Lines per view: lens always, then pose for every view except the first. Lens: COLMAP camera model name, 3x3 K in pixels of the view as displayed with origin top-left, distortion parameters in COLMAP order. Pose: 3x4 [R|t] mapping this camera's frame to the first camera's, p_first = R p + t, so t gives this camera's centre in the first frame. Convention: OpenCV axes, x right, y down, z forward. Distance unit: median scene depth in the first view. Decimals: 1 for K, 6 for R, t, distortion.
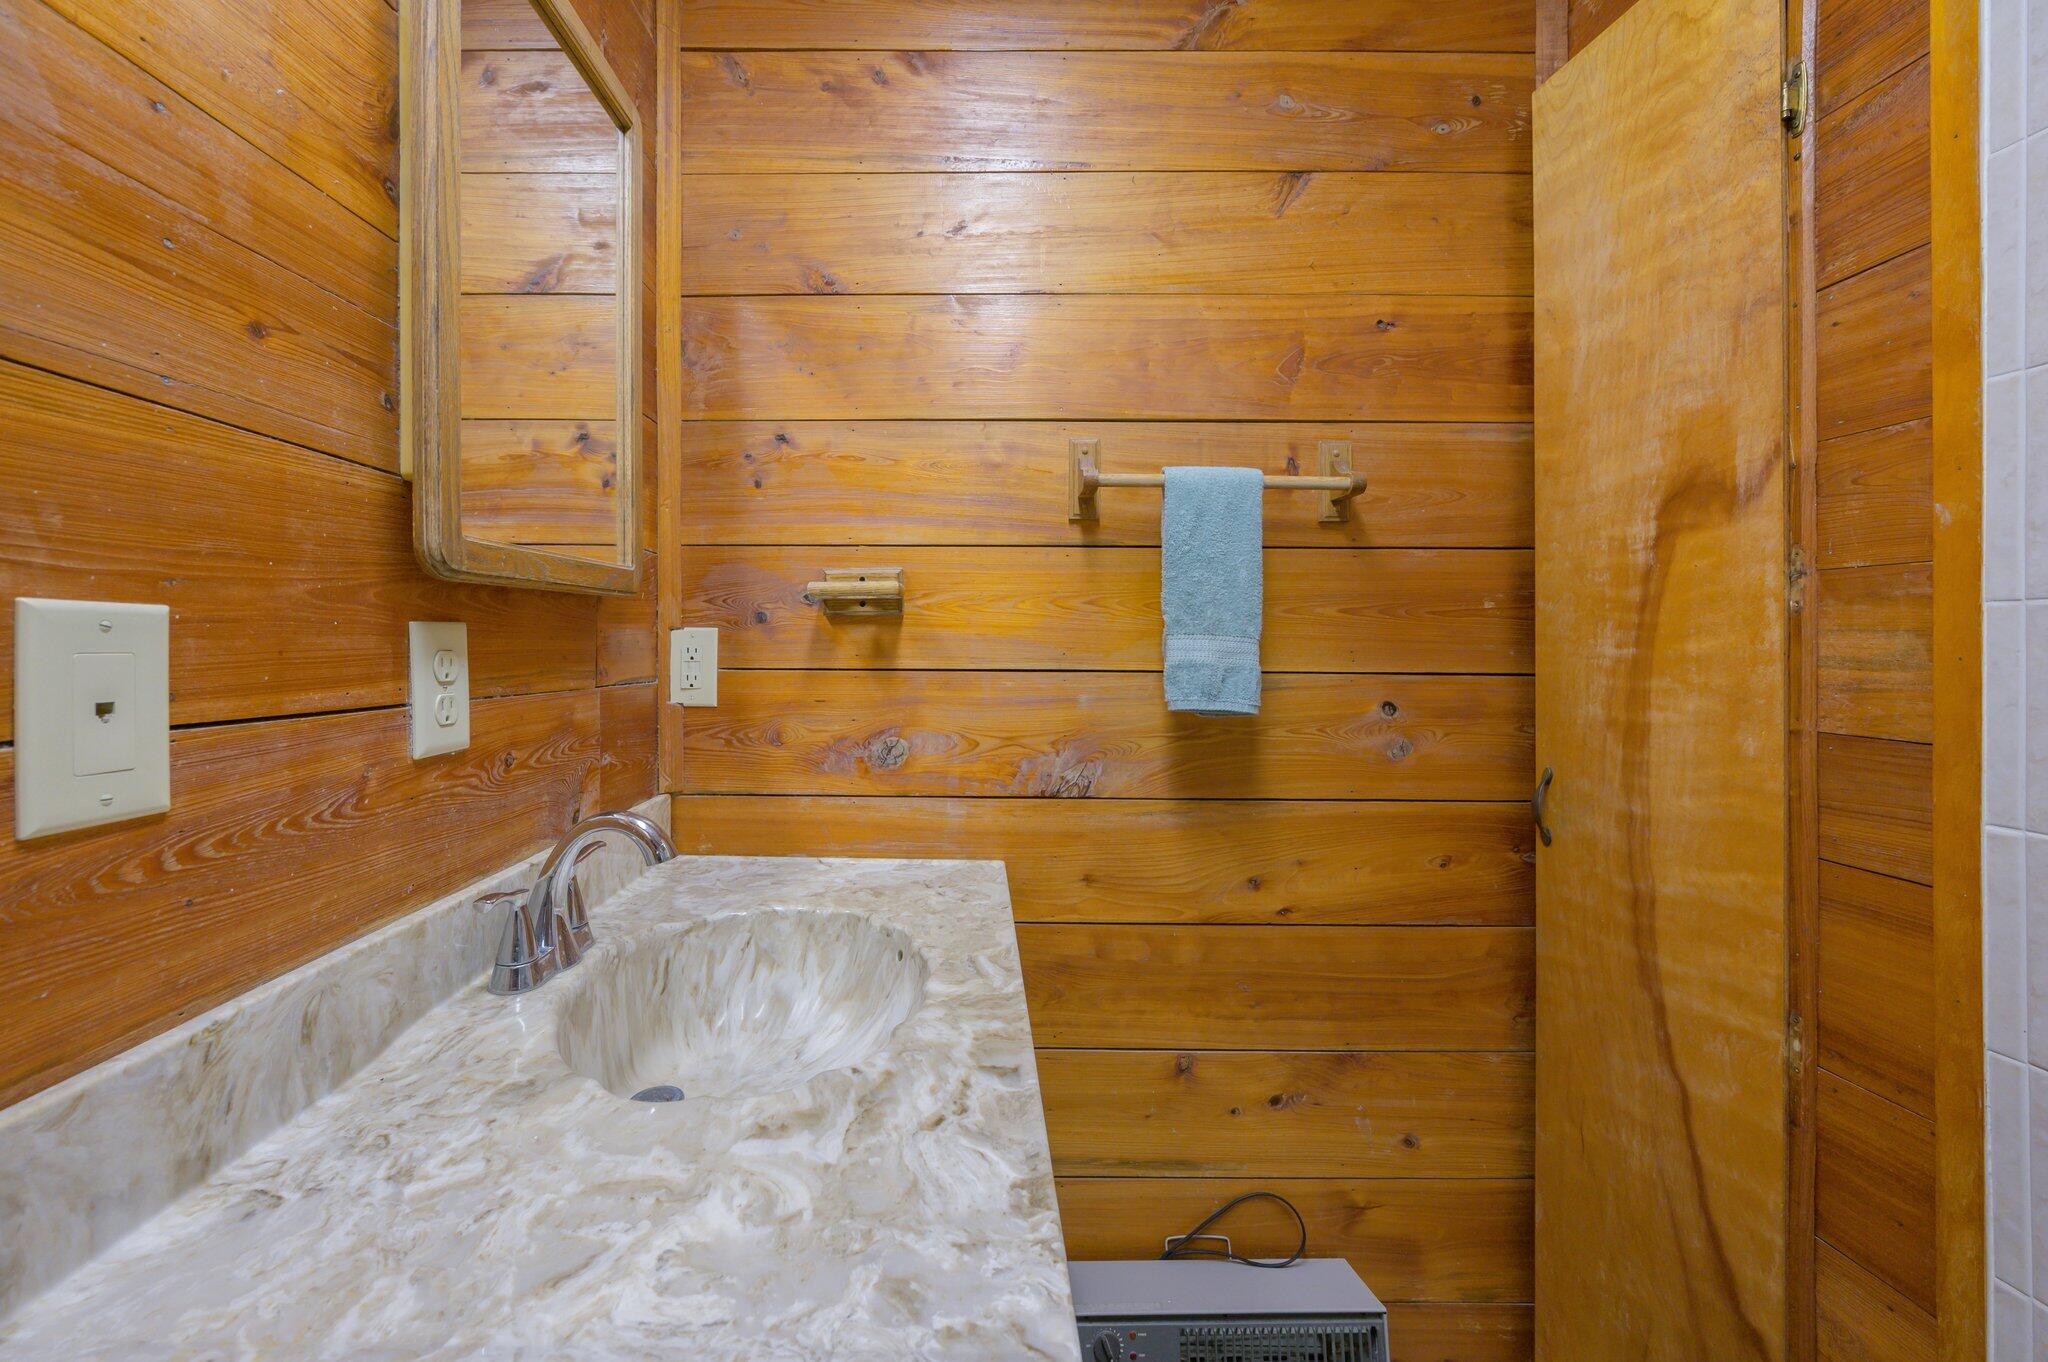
lens RADIAL K [[832.0, 0, 1007.1], [0, 832.0, 637.9], [0, 0, 1]] dist [-0.001608, 0.000093]
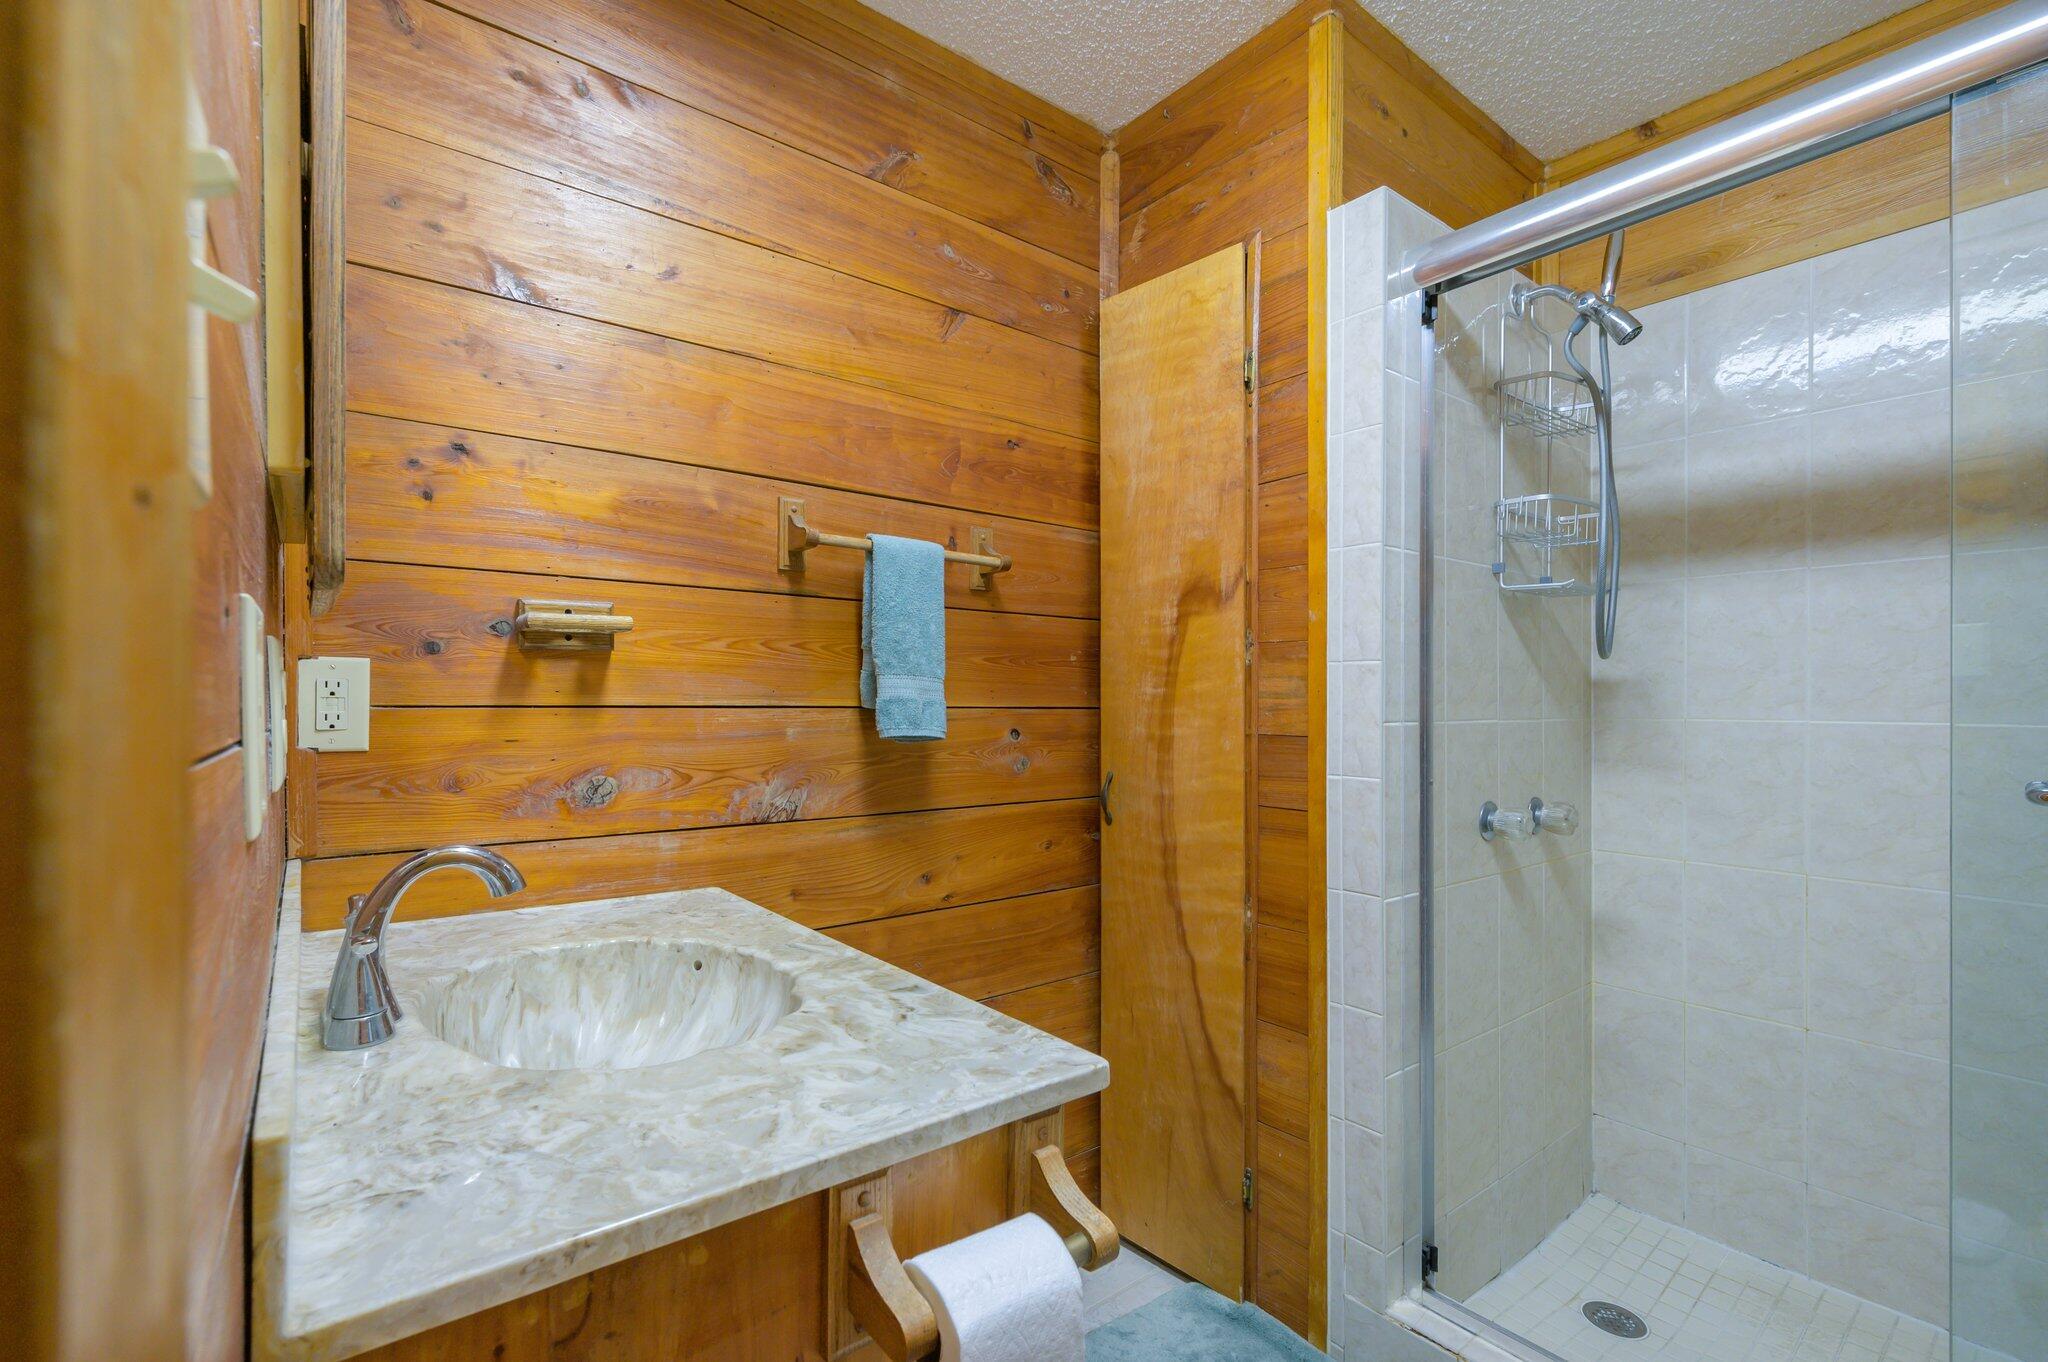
lens RADIAL K [[903.5, 0, 1023.5], [0, 903.5, 695.0], [0, 0, 1]] dist [-0.003344, -0.000654]
pose [[0.790594, 0.005923, 0.612312, -0.465596], [-0.006042, 0.999980, -0.001871, 0.028054], [-0.612311, -0.002221, 0.790614, -0.166689]]
